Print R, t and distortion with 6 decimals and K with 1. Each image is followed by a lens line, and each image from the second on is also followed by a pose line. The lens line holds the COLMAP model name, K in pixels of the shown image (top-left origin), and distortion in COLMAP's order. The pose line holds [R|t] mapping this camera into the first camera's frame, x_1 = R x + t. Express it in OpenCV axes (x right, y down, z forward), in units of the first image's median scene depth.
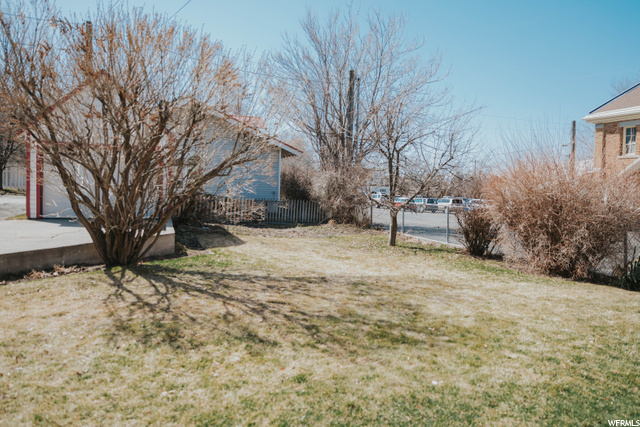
lens RADIAL K [[533.6, 0, 339.4], [0, 533.6, 206.6], [0, 0, 1]] dist [-0.056091, 0.083246]
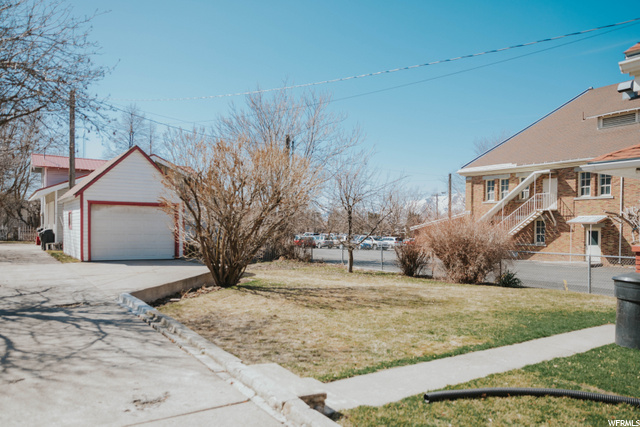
lens RADIAL K [[576.6, 0, 354.4], [0, 576.6, 237.2], [0, 0, 1]] dist [-0.061780, 0.105173]
pose [[0.958366, -0.019797, 0.284856, -0.285302], [0.022361, 0.999733, -0.005752, -0.010633], [-0.284666, 0.011883, 0.958553, -0.423202]]
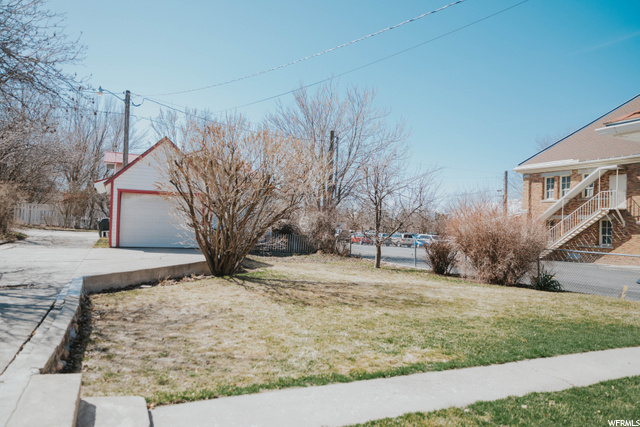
lens RADIAL K [[532.2, 0, 320.0], [0, 532.2, 213.5], [0, 0, 1]] dist [-0.051491, 0.100371]
pose [[0.997118, 0.007911, 0.075454, -0.131614], [-0.003932, 0.998600, -0.052745, 0.005096], [-0.075766, 0.052297, 0.995753, -0.307812]]
